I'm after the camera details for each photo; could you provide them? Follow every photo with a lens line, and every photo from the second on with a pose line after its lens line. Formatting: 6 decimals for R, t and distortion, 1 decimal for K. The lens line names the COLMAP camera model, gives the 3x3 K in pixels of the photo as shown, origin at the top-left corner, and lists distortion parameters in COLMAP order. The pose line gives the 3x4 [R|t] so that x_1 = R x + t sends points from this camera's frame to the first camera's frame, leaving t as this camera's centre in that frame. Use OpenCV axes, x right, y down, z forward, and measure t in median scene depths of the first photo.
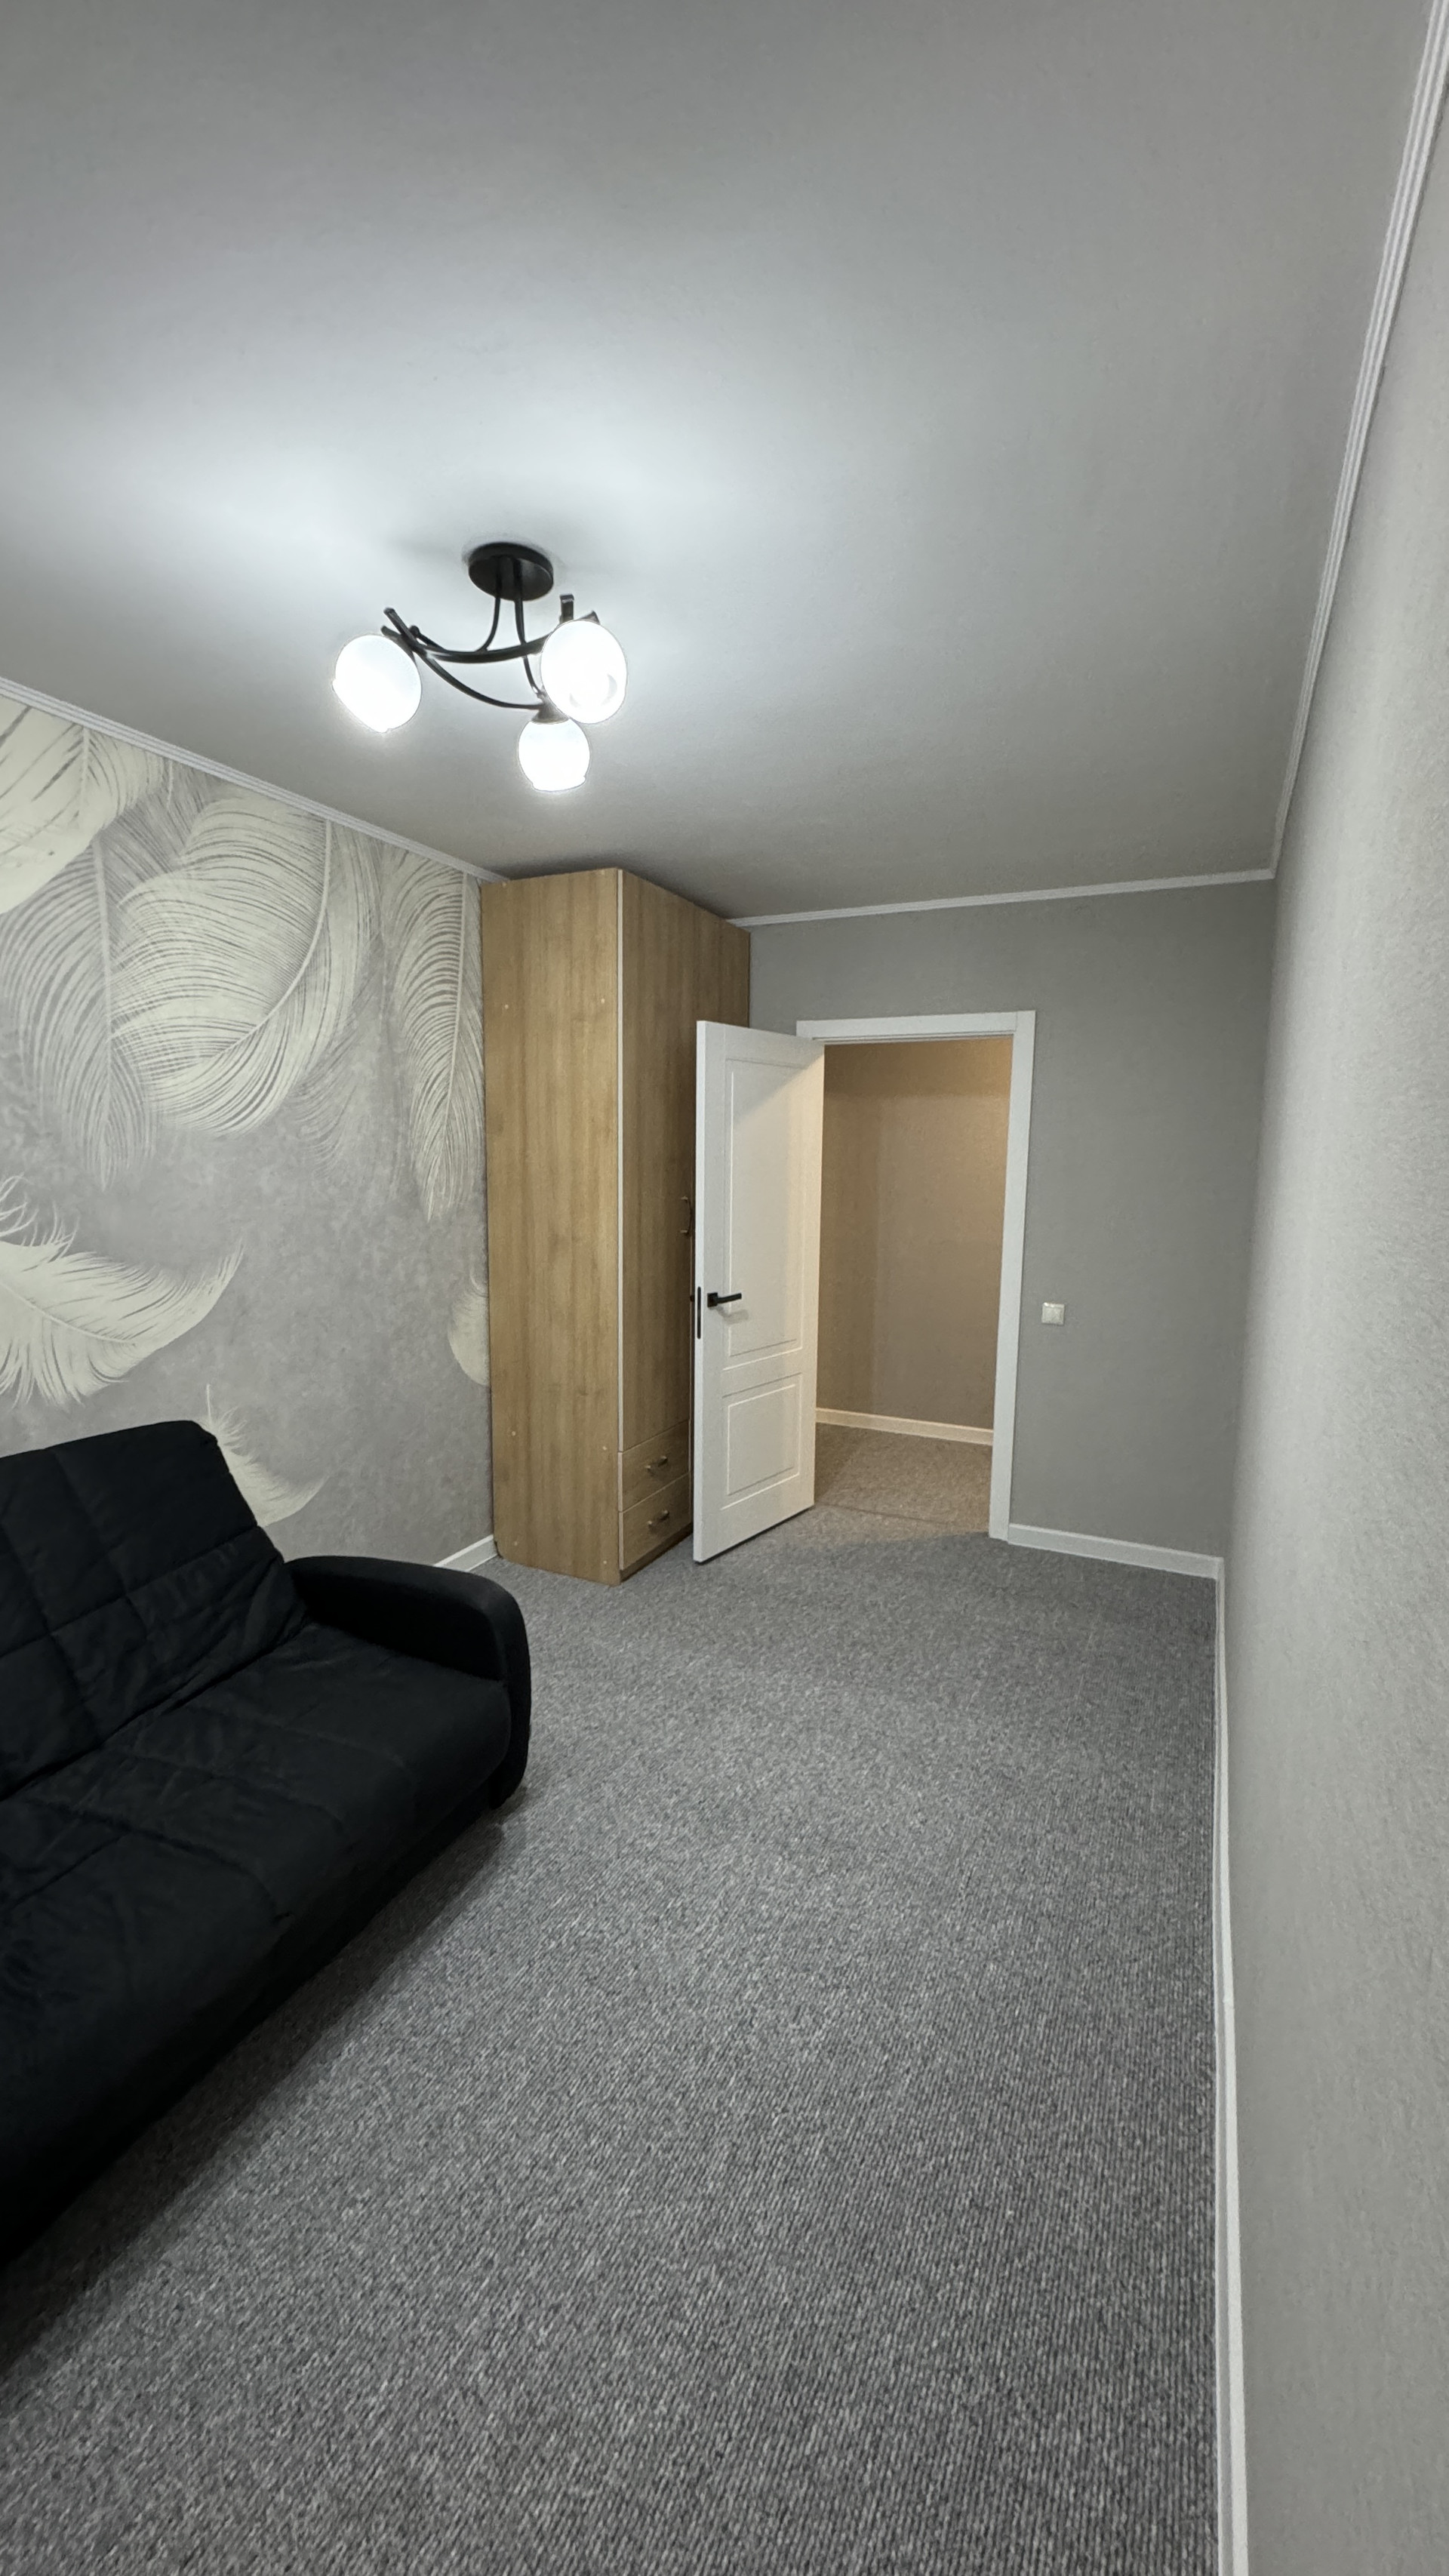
lens RADIAL K [[1029.4, 0, 729.4], [0, 1029.4, 1289.7], [0, 0, 1]] dist [-0.002352, -0.000122]
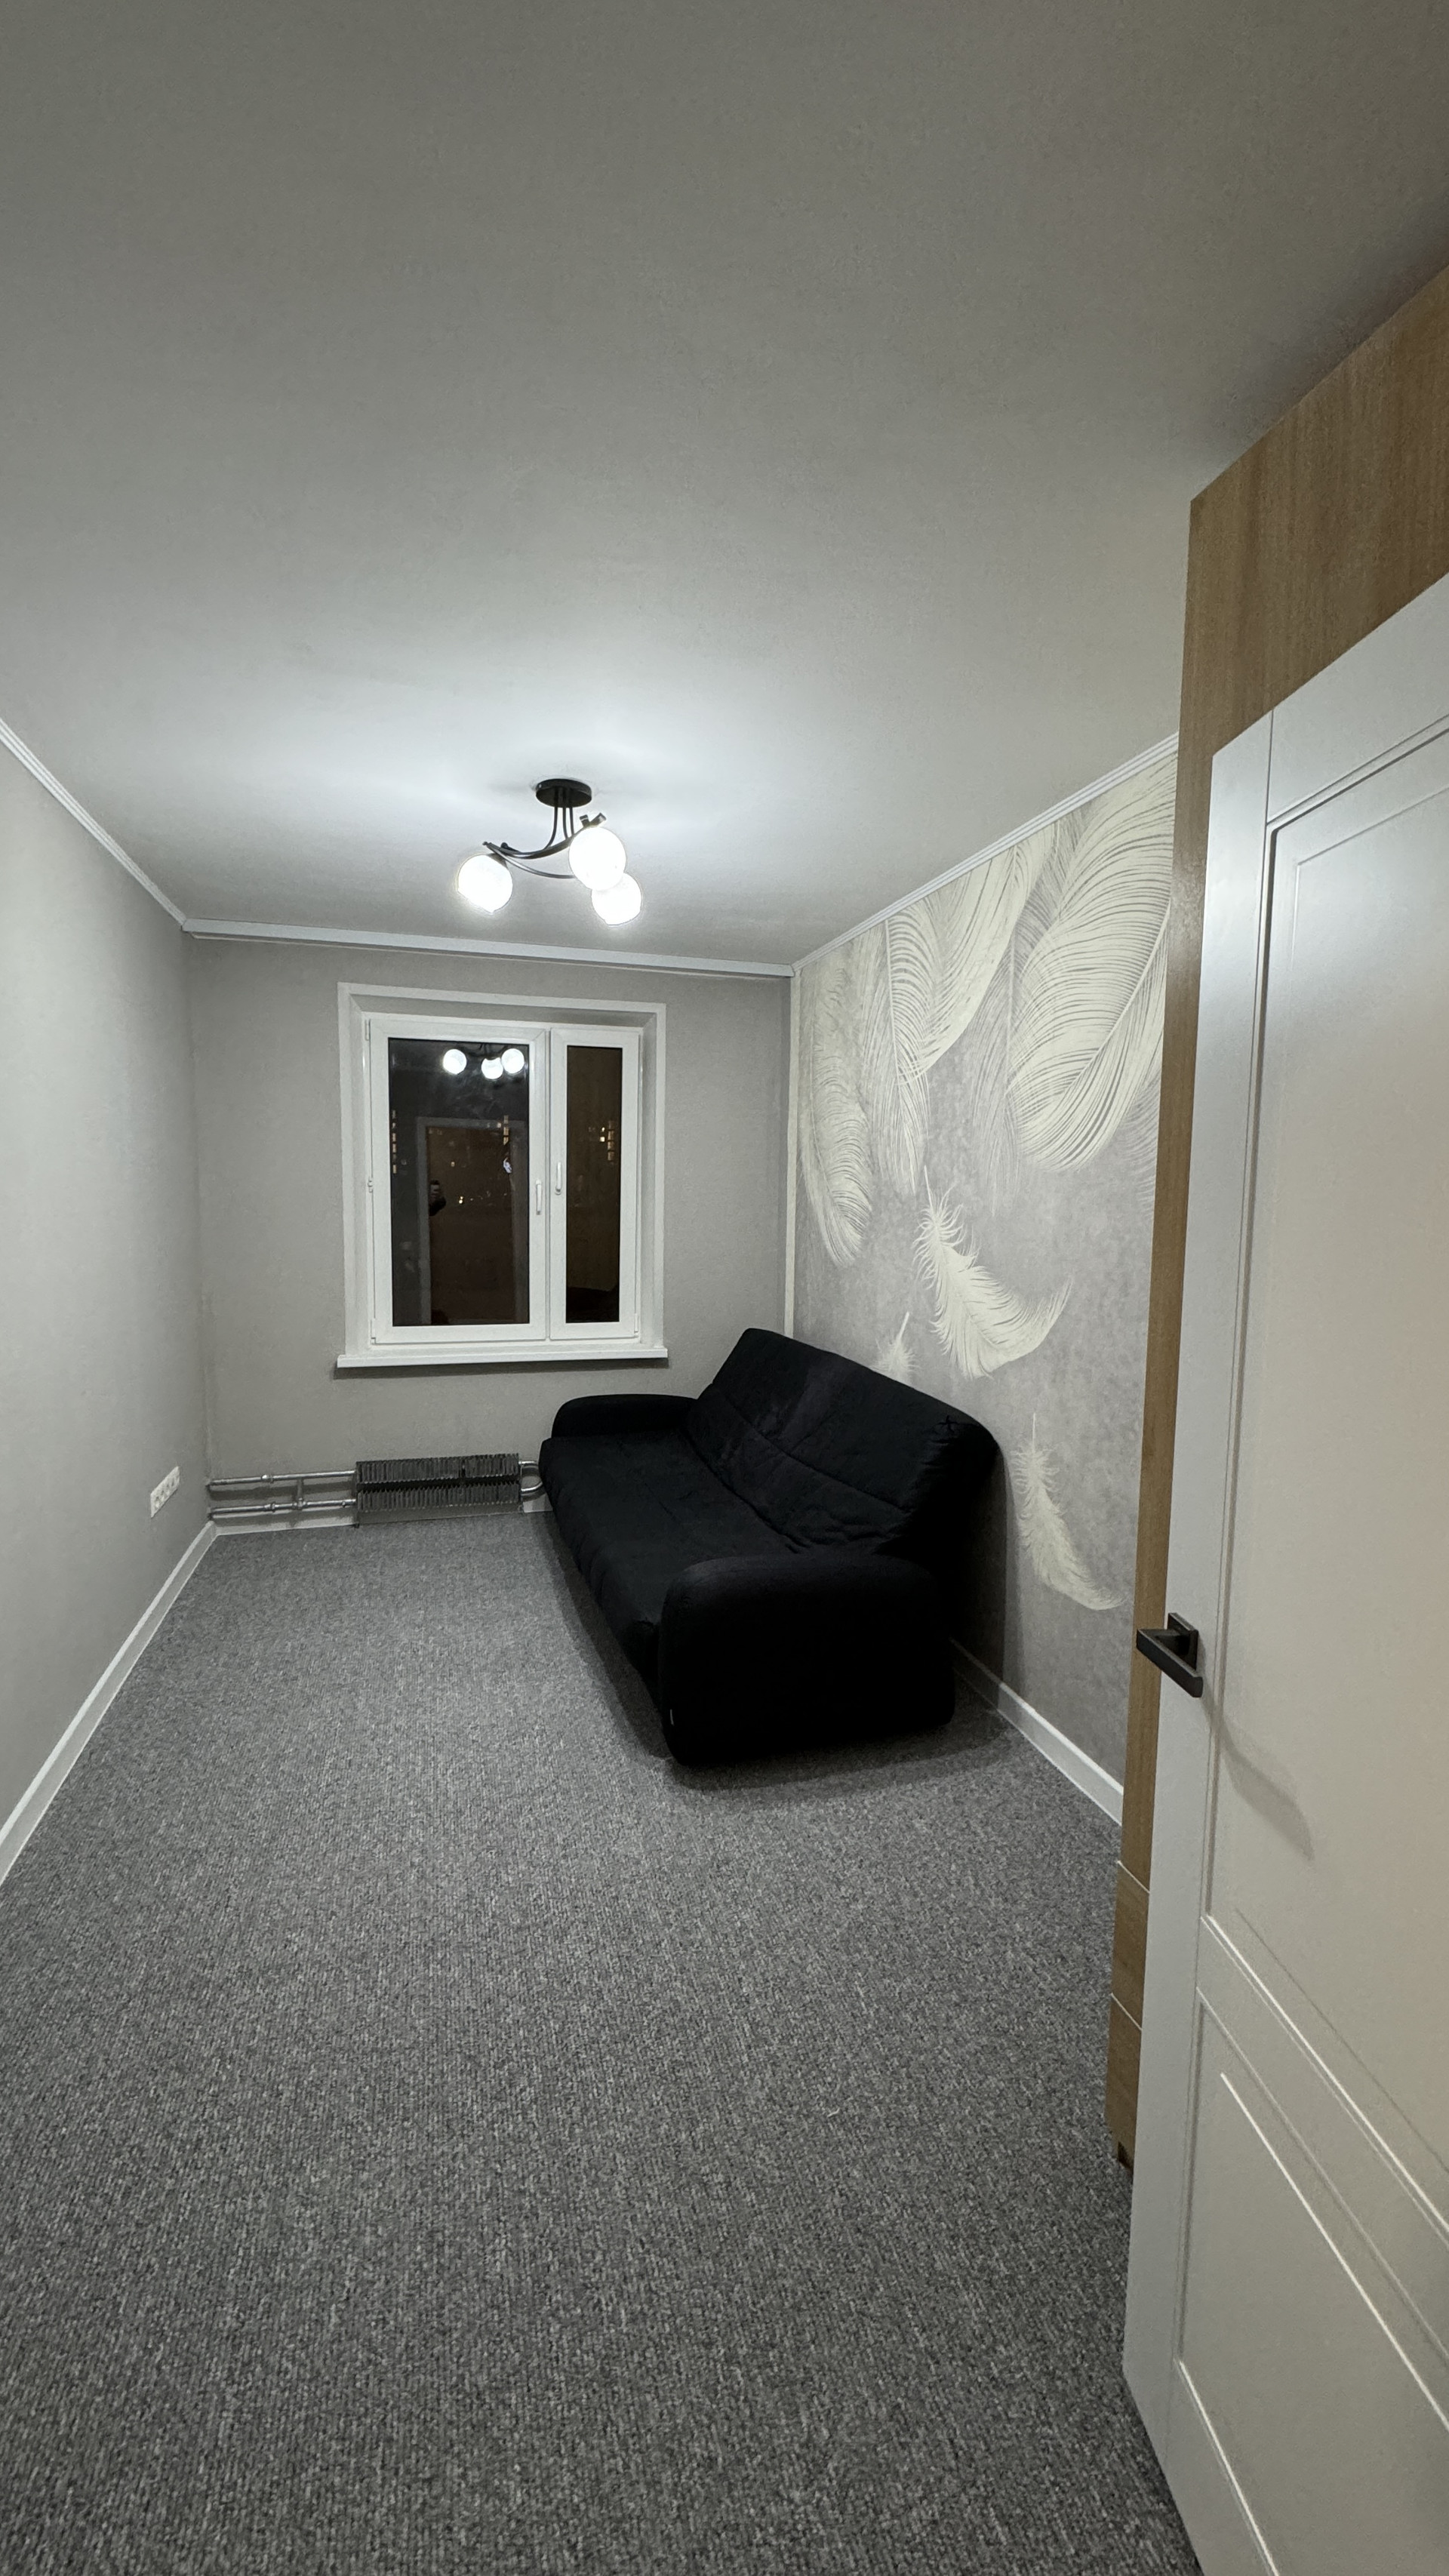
lens RADIAL K [[1029.4, 0, 724.9], [0, 1029.4, 1293.2], [0, 0, 1]] dist [-0.002352, -0.000122]
pose [[-0.758024, 0.040962, -0.650940, 0.441851], [-0.111953, 0.975042, 0.191728, -0.210462], [0.642547, 0.218209, -0.734519, 1.718978]]
